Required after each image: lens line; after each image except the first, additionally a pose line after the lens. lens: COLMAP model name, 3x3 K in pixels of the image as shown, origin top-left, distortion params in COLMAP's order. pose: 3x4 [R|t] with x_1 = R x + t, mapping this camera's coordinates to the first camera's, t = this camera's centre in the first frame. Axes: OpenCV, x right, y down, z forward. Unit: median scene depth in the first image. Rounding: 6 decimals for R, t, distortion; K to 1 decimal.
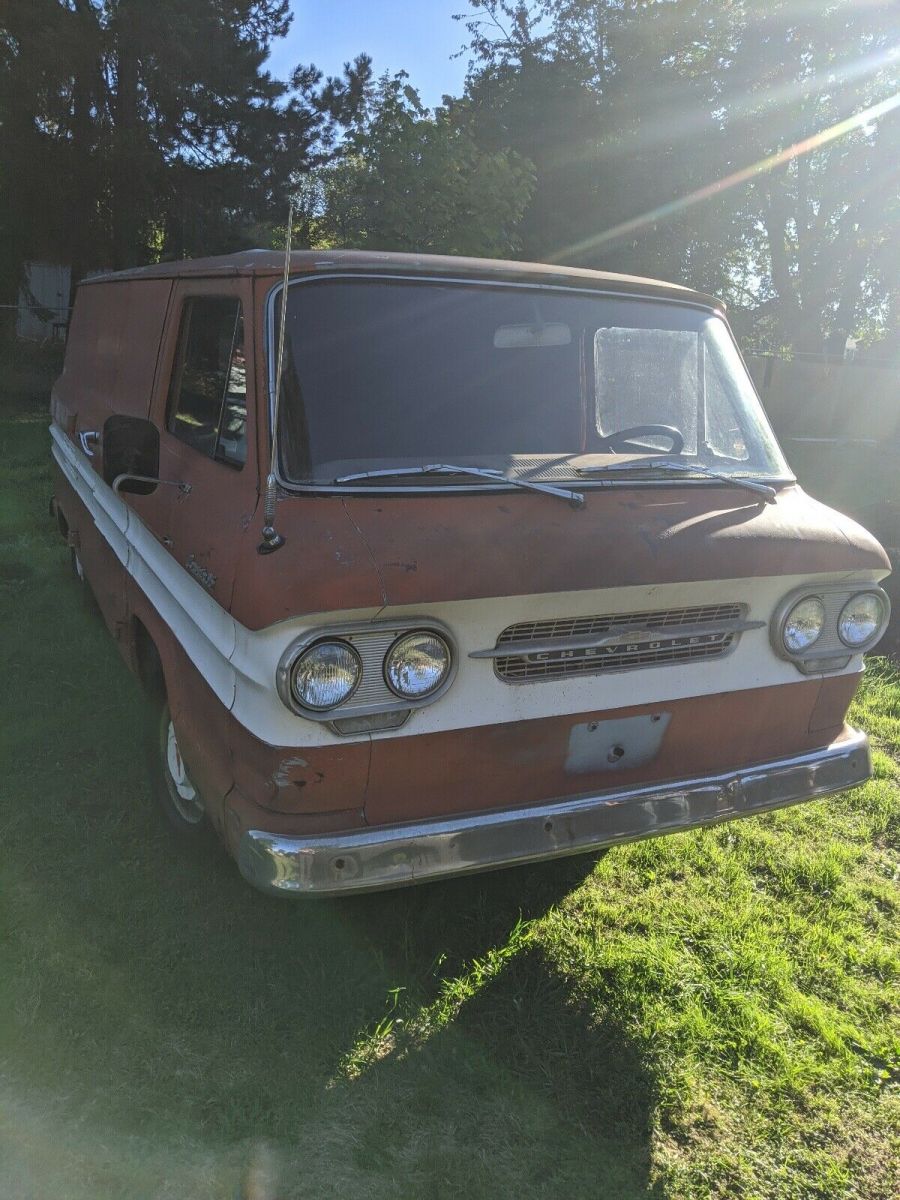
lens RADIAL K [[980.1, 0, 417.2], [0, 980.1, 596.7], [0, 0, 1]] dist [0.080131, -0.140592]
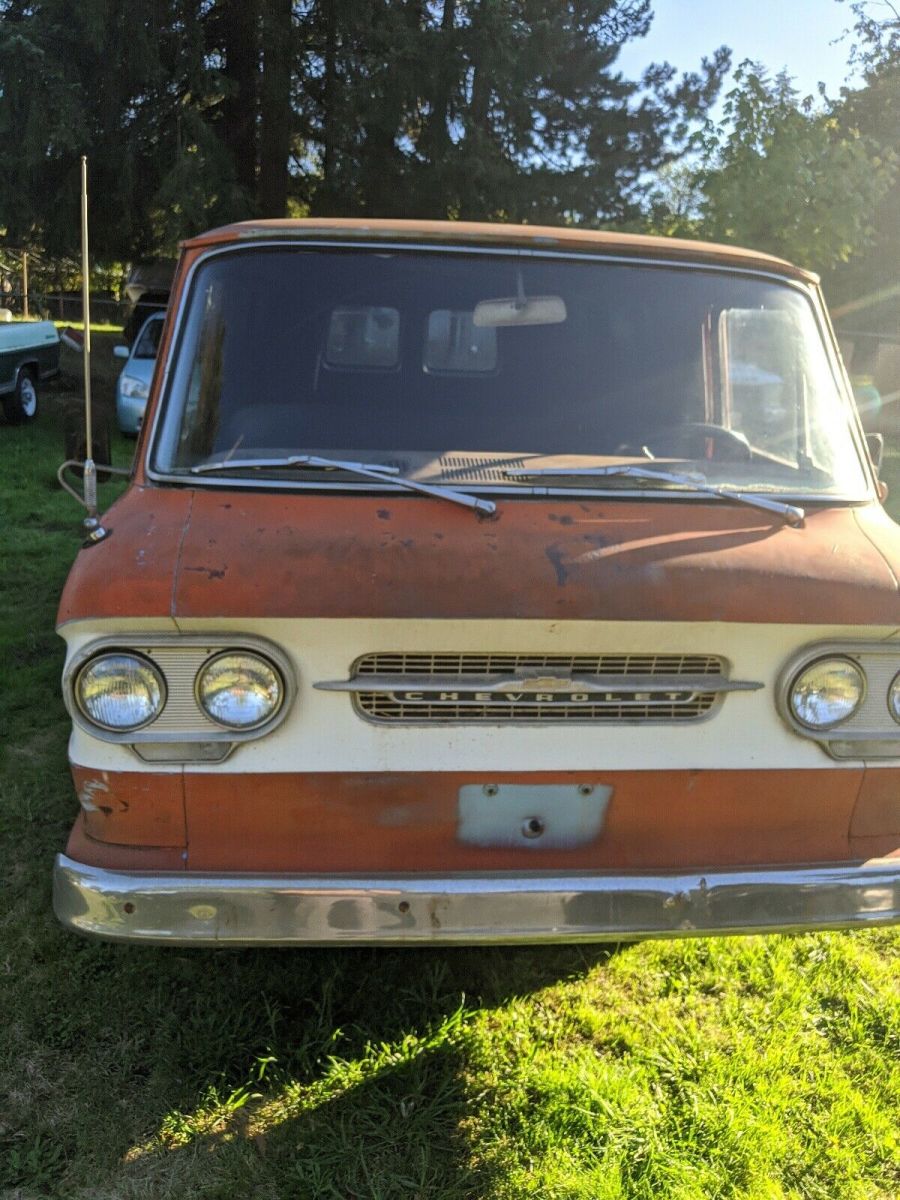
lens RADIAL K [[1003.2, 0, 449.4], [0, 1003.2, 571.0], [0, 0, 1]] dist [0.003432, -0.018203]
pose [[0.946404, 0.071654, -0.314938, 0.290219], [-0.081529, 0.996503, -0.018277, -0.021144], [0.312527, 0.042974, 0.948936, 0.153687]]
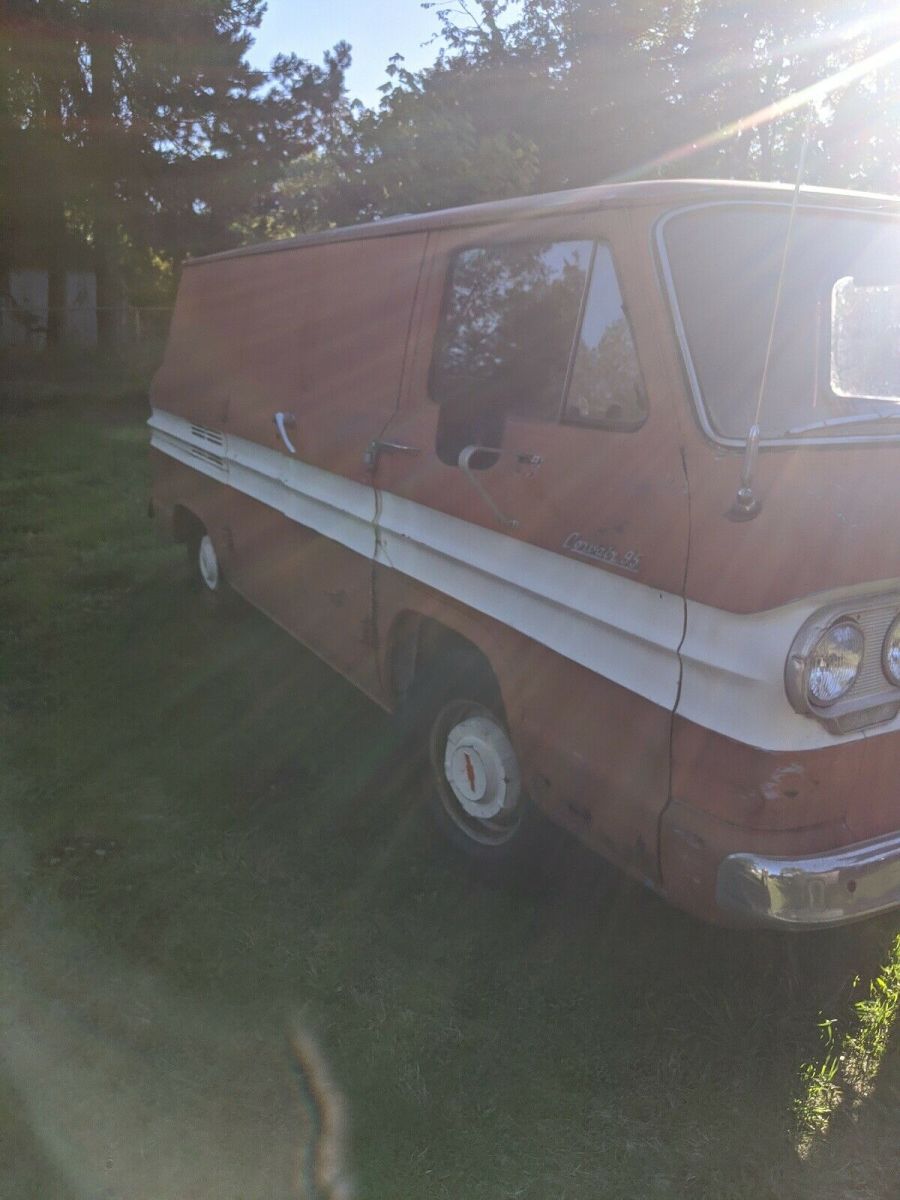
lens RADIAL K [[995.5, 0, 449.6], [0, 995.5, 606.5], [0, 0, 1]] dist [-0.001752, -0.075021]
pose [[0.996746, -0.052520, 0.061148, -0.298582], [0.051676, 0.998547, 0.015311, 0.001429], [-0.061864, -0.012101, 0.998011, 0.114346]]
